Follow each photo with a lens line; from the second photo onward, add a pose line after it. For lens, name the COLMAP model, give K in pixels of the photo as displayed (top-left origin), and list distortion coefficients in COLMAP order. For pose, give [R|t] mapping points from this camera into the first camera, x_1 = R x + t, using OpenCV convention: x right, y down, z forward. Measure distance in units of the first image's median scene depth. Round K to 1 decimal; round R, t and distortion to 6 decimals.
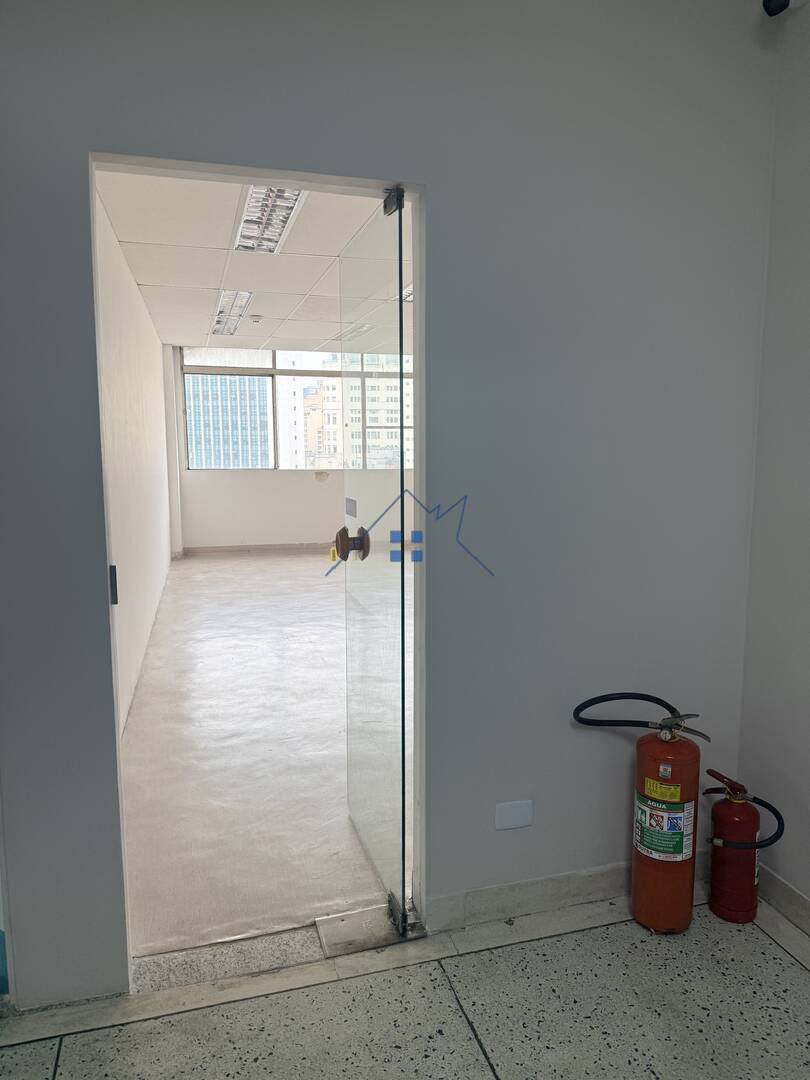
lens RADIAL K [[742.5, 0, 415.1], [0, 742.5, 530.6], [0, 0, 1]] dist [0.097922, 0.000711]
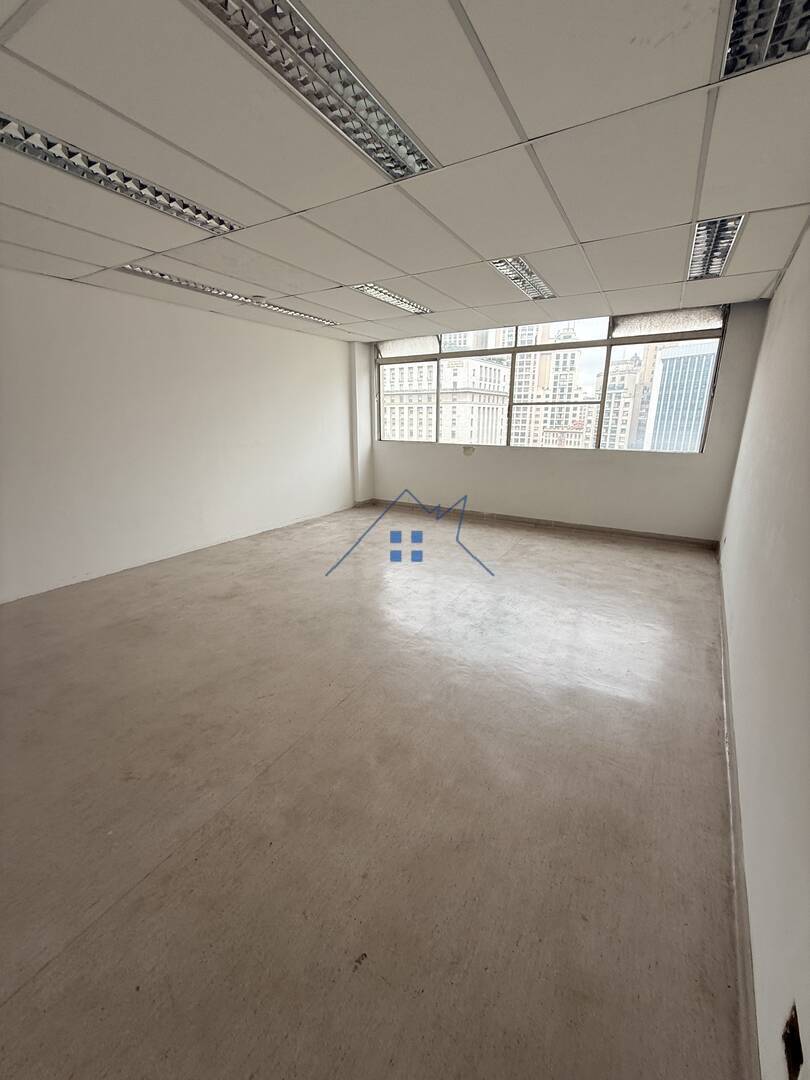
lens RADIAL K [[429.8, 0, 407.5], [0, 429.8, 536.0], [0, 0, 1]] dist [0.000651, 0.000472]
pose [[0.682231, 0.197102, -0.704068, 0.295769], [-0.090576, 0.978344, 0.186118, -0.061502], [0.725505, -0.063204, 0.685309, 0.501958]]
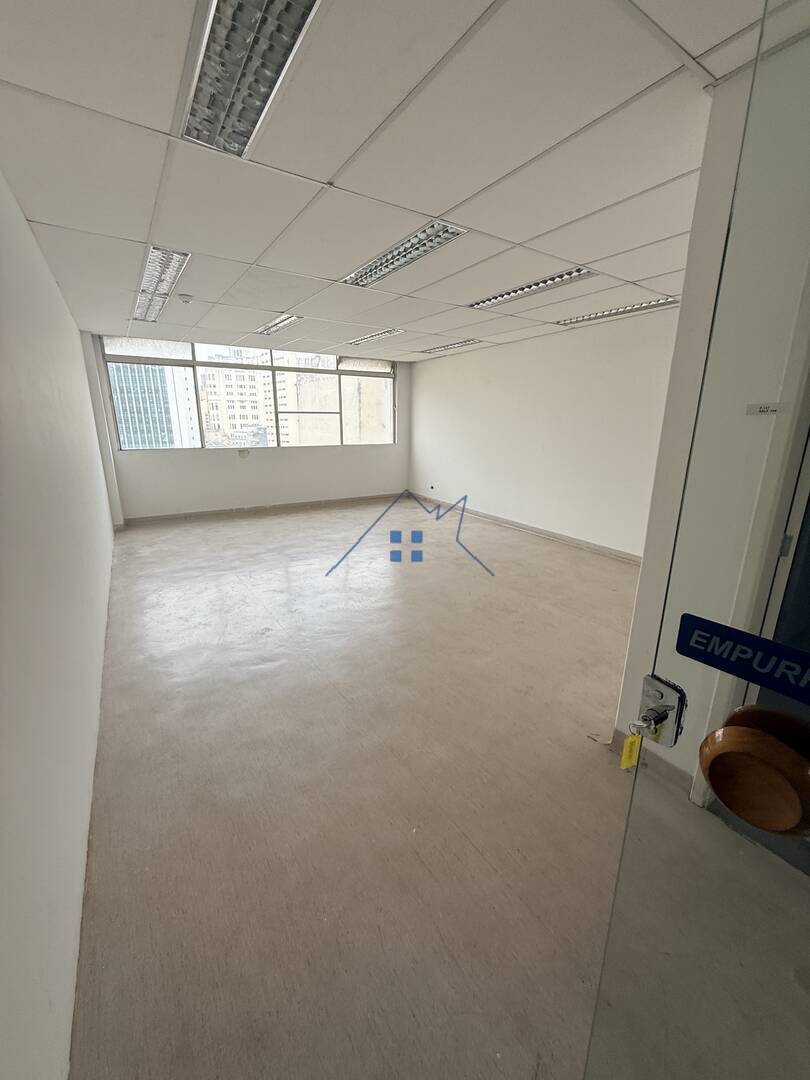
lens RADIAL K [[429.8, 0, 403.3], [0, 429.8, 536.0], [0, 0, 1]] dist [0.000651, 0.000472]
pose [[0.958946, -0.069661, 0.274901, -0.080267], [0.030475, 0.989061, 0.144326, -0.033742], [-0.281947, -0.130023, 0.950579, 0.243645]]
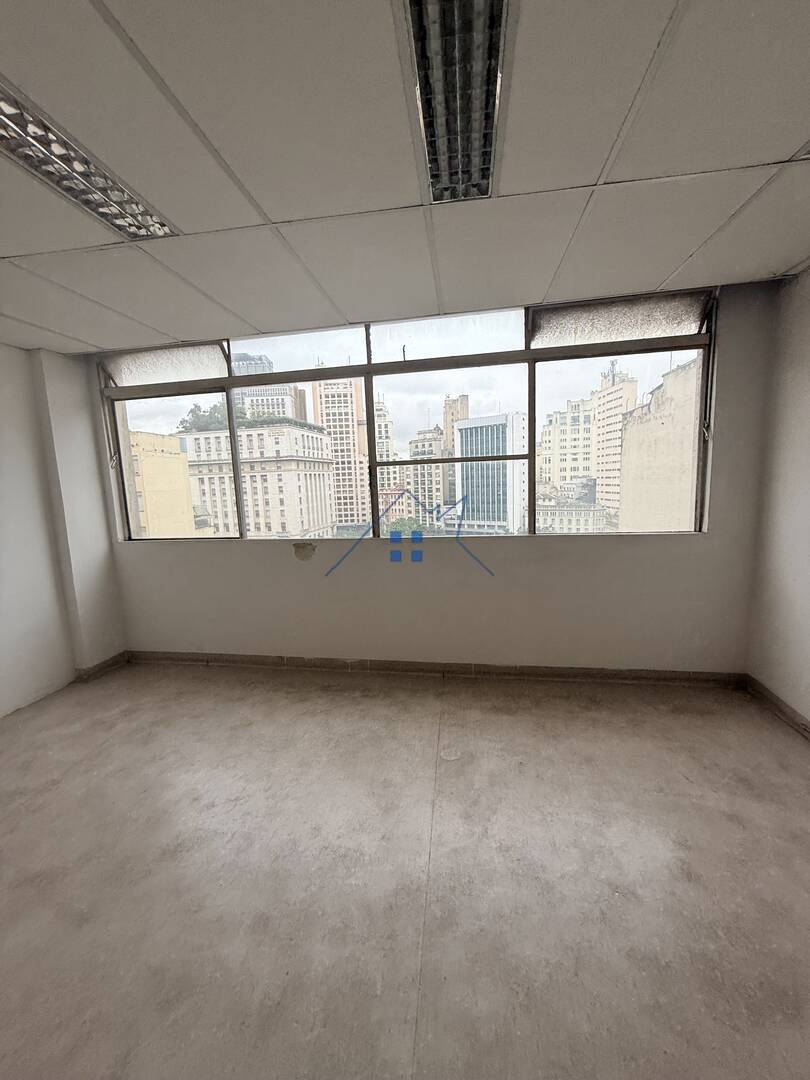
lens RADIAL K [[429.8, 0, 407.5], [0, 429.8, 533.6], [0, 0, 1]] dist [0.000651, 0.000472]
pose [[0.907945, 0.016323, -0.418772, 0.095727], [-0.010620, 0.999816, 0.015946, -0.095623], [0.418956, -0.010031, 0.907951, 0.743374]]
